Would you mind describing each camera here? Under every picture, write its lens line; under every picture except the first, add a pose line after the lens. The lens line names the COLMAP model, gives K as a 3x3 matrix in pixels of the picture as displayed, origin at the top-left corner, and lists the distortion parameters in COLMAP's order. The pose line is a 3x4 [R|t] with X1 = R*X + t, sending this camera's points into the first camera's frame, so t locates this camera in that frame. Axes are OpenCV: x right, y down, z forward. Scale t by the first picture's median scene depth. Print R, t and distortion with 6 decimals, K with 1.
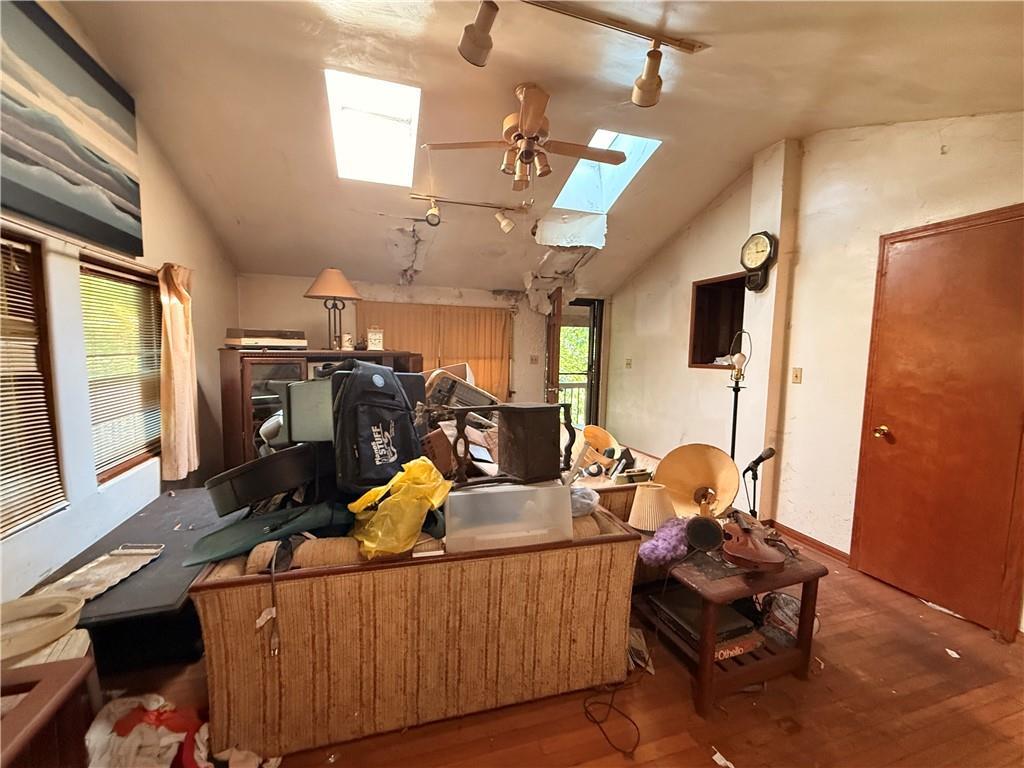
lens RADIAL K [[411.2, 0, 512.0], [0, 411.2, 384.0], [0, 0, 1]] dist [-0.001505, -0.000232]
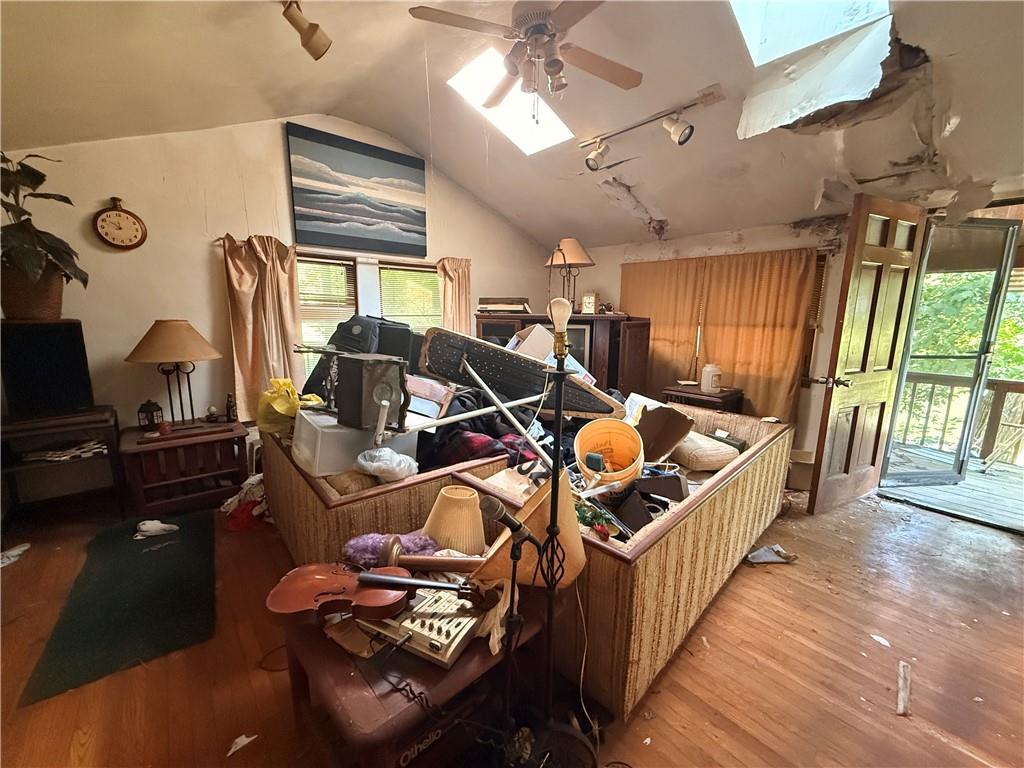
lens RADIAL K [[411.2, 0, 512.0], [0, 411.2, 384.0], [0, 0, 1]] dist [-0.001505, -0.000232]
pose [[0.393991, 0.144304, -0.907716, 0.619194], [-0.082437, 0.989166, 0.121471, -0.022981], [0.915410, 0.026971, 0.401618, 0.500932]]
